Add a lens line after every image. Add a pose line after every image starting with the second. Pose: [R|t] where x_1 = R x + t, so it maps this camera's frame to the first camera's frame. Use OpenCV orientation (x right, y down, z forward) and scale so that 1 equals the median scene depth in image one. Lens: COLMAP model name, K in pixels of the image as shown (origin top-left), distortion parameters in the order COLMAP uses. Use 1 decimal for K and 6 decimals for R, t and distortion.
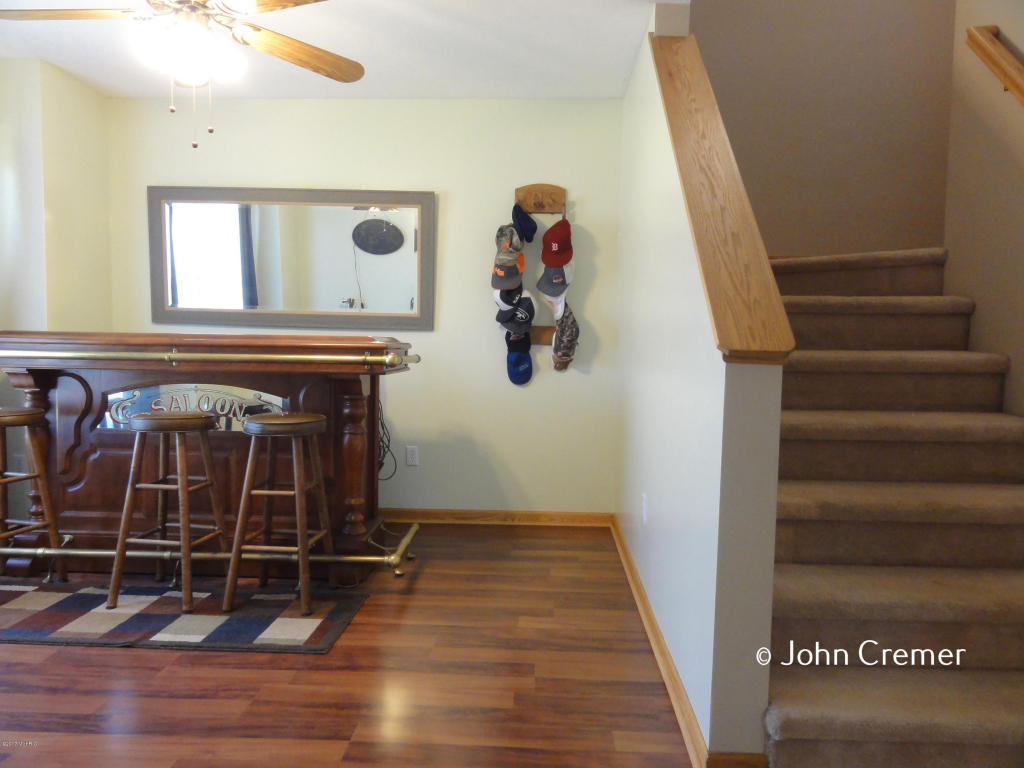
lens RADIAL K [[730.3, 0, 512.0], [0, 730.3, 384.0], [0, 0, 1]] dist [0.002419, 0.003162]
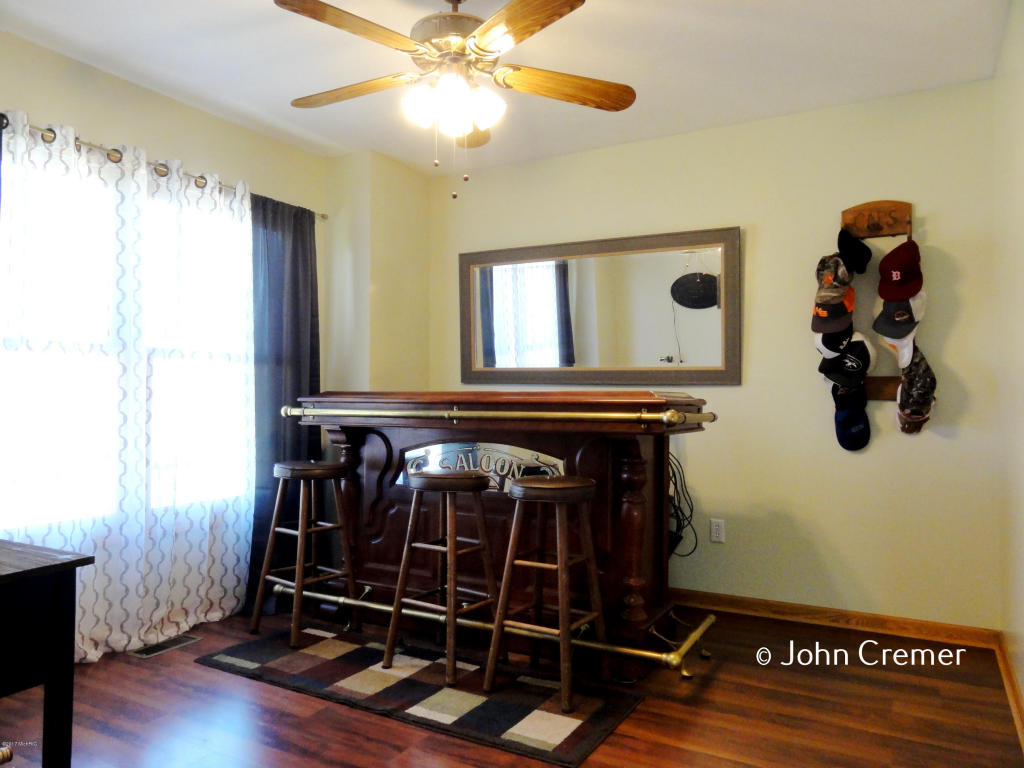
lens RADIAL K [[730.3, 0, 512.0], [0, 730.3, 384.0], [0, 0, 1]] dist [0.002419, 0.003162]
pose [[0.891704, -0.020049, -0.452176, 0.051118], [-0.018639, 0.996545, -0.080942, 0.000056], [0.452236, 0.080604, 0.888249, 0.143891]]
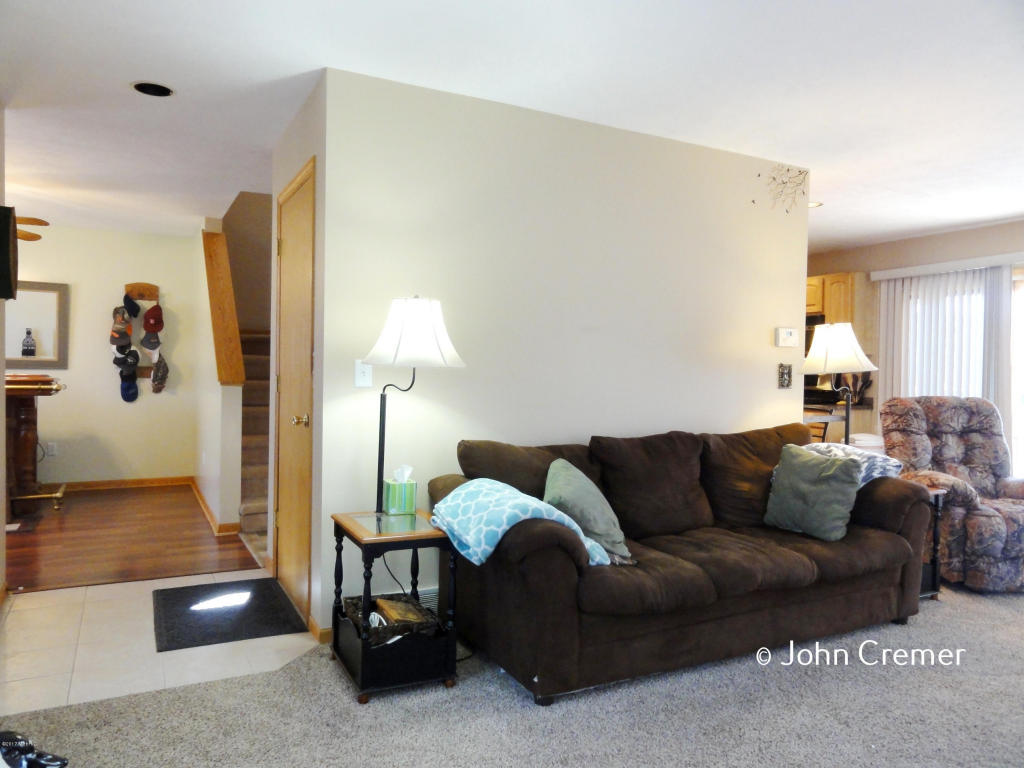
lens RADIAL K [[730.3, 0, 512.0], [0, 730.3, 384.0], [0, 0, 1]] dist [0.002419, 0.003162]
pose [[0.866140, -0.011286, 0.499674, -0.082505], [0.029235, 0.999177, -0.028107, 0.040561], [-0.498945, 0.038953, 0.865758, -1.088584]]
